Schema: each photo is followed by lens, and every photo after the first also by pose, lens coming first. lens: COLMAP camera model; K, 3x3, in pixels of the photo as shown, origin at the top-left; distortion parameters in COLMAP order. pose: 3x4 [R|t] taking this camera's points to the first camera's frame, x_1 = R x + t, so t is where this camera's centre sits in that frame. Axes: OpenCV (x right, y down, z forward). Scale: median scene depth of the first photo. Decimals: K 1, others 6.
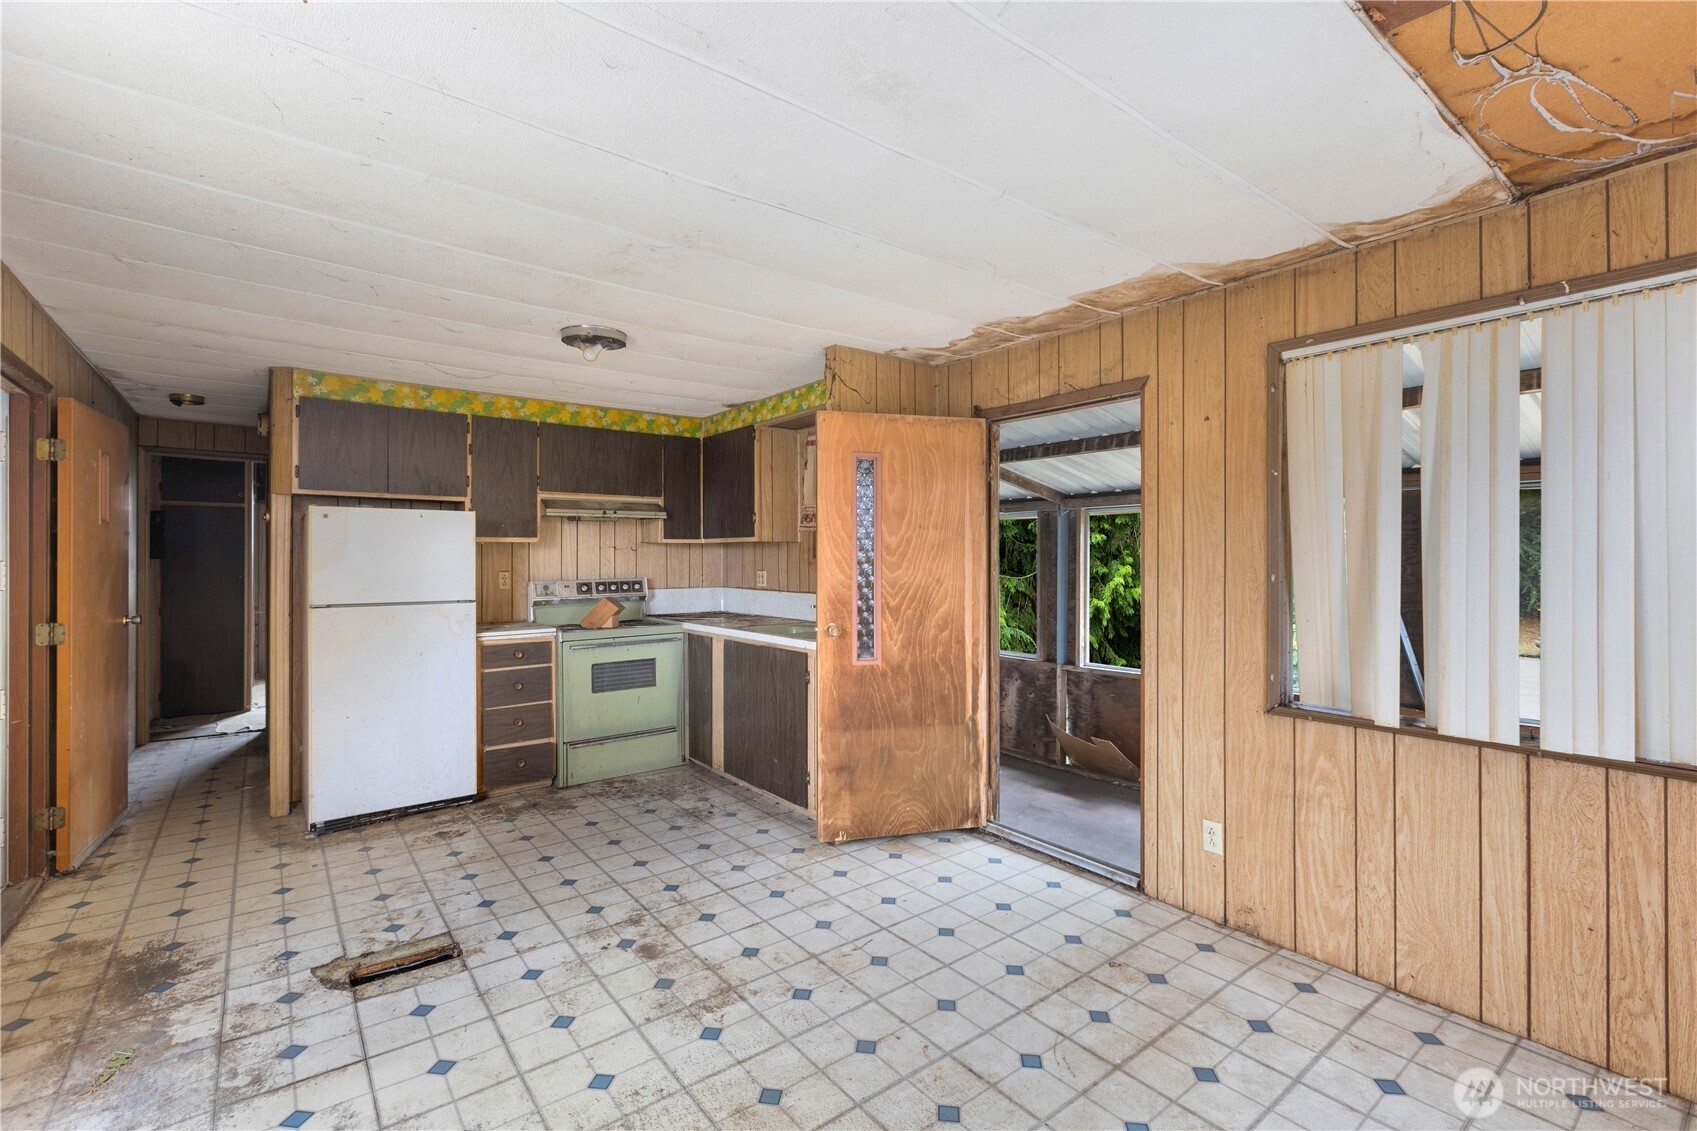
lens RADIAL K [[758.1, 0, 848.3], [0, 758.1, 557.5], [0, 0, 1]] dist [0.003303, -0.001628]
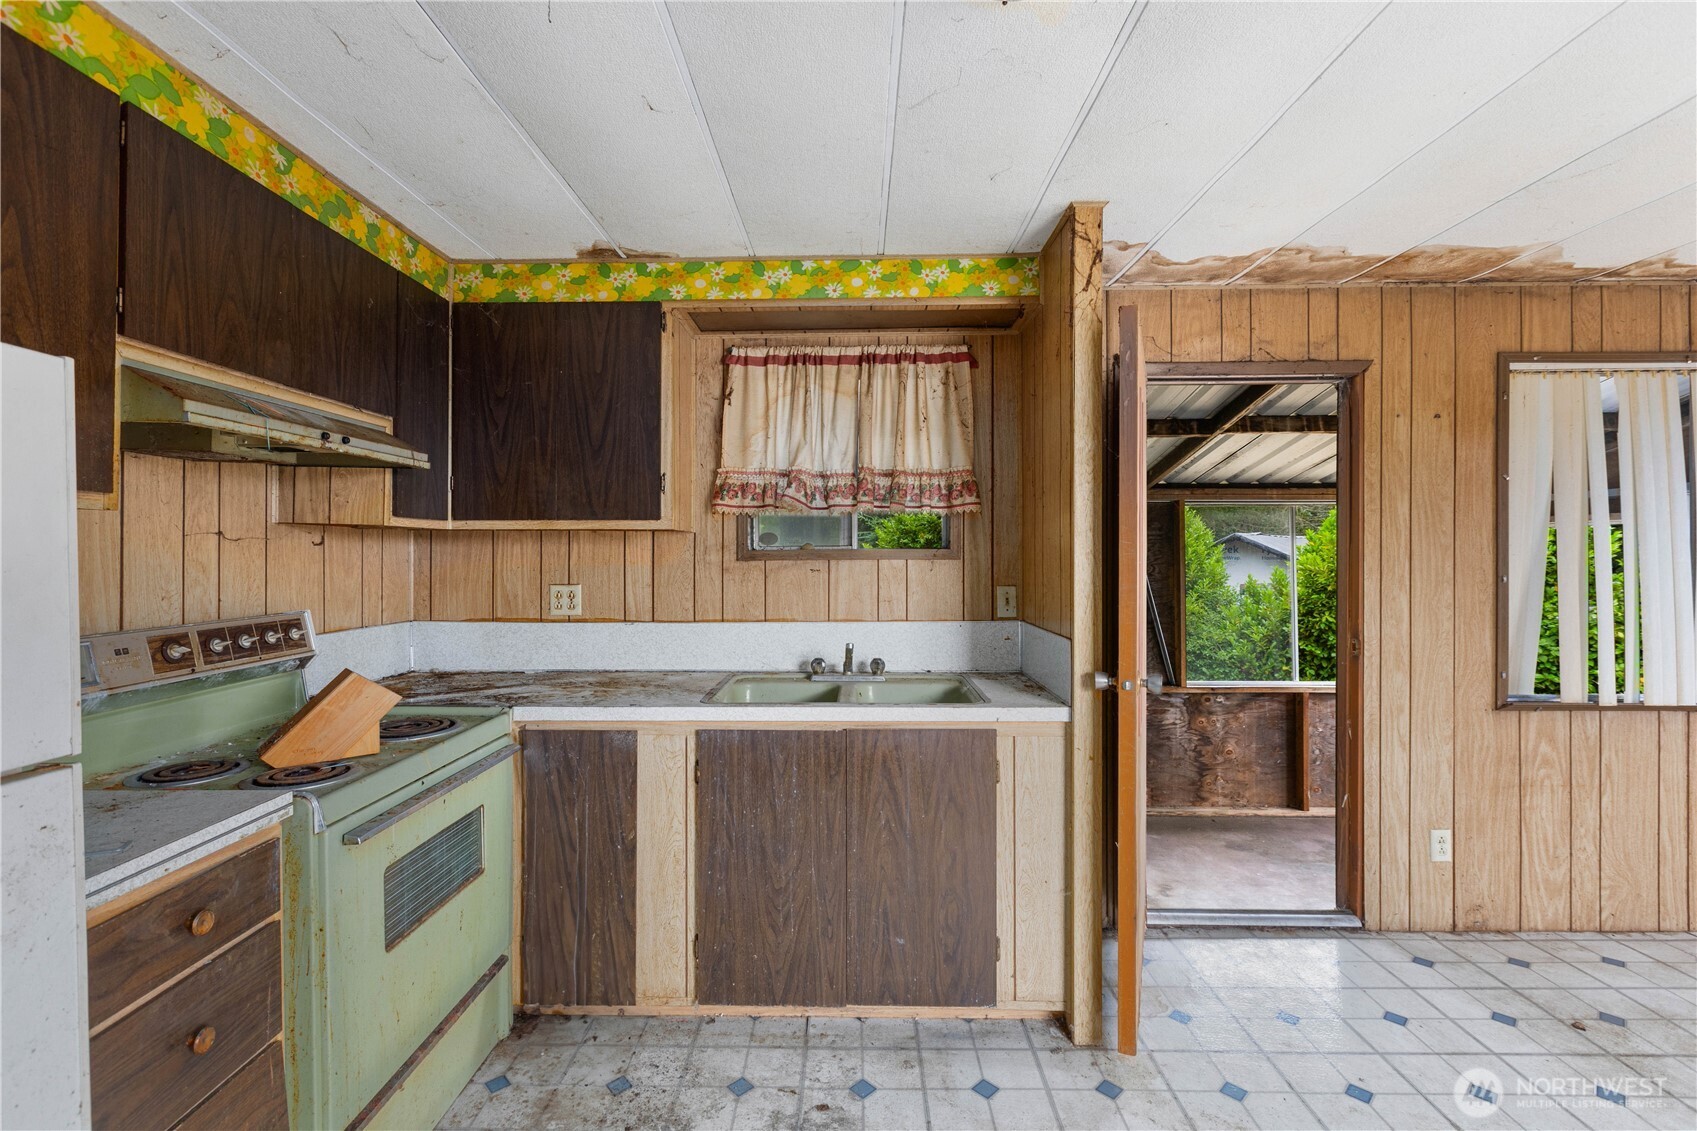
lens RADIAL K [[758.1, 0, 844.9], [0, 758.1, 557.7], [0, 0, 1]] dist [0.003303, -0.001628]
pose [[0.624225, 0.000631, 0.781244, -0.756968], [0.001482, 0.999997, -0.001991, -0.000982], [-0.781243, 0.002401, 0.624222, 0.982646]]
